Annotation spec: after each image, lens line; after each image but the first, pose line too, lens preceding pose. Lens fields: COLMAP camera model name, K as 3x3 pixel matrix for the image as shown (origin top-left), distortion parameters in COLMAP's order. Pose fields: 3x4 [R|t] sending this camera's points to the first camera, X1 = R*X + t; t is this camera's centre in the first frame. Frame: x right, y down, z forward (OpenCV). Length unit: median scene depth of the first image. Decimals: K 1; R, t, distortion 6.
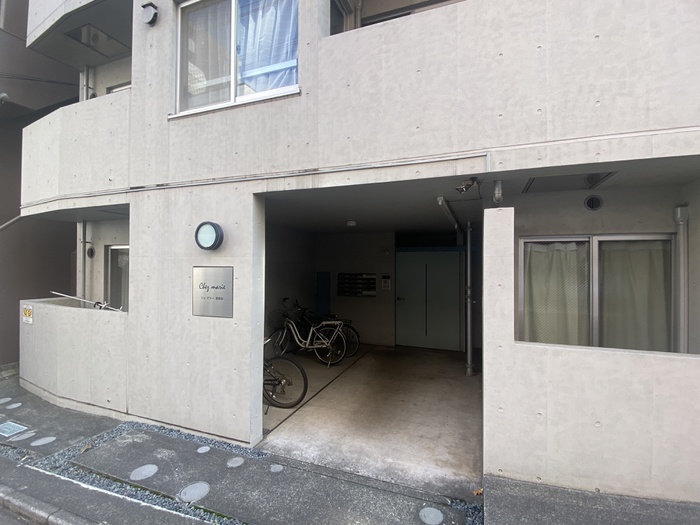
lens RADIAL K [[340.5, 0, 347.7], [0, 340.5, 257.4], [0, 0, 1]] dist [0.000152, -0.004101]
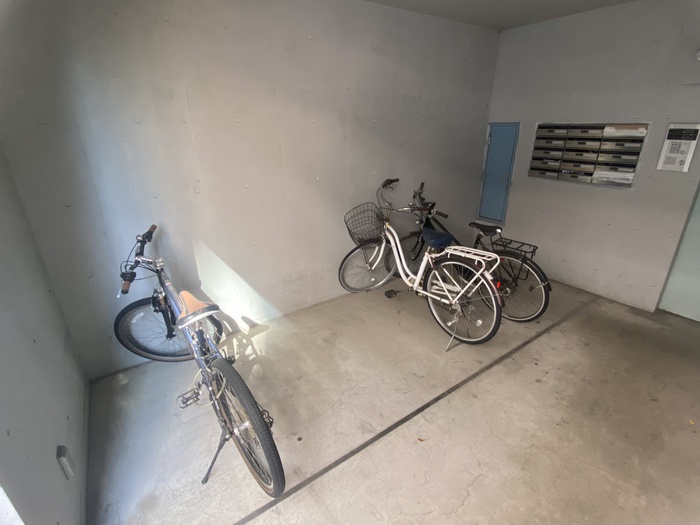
lens RADIAL K [[340.5, 0, 354.8], [0, 340.5, 261.6], [0, 0, 1]] dist [0.000152, -0.004101]
pose [[0.832186, 0.194265, -0.519353, 0.042937], [0.020103, 0.925435, 0.378373, 0.045697], [0.554132, -0.325318, 0.766229, 0.560377]]
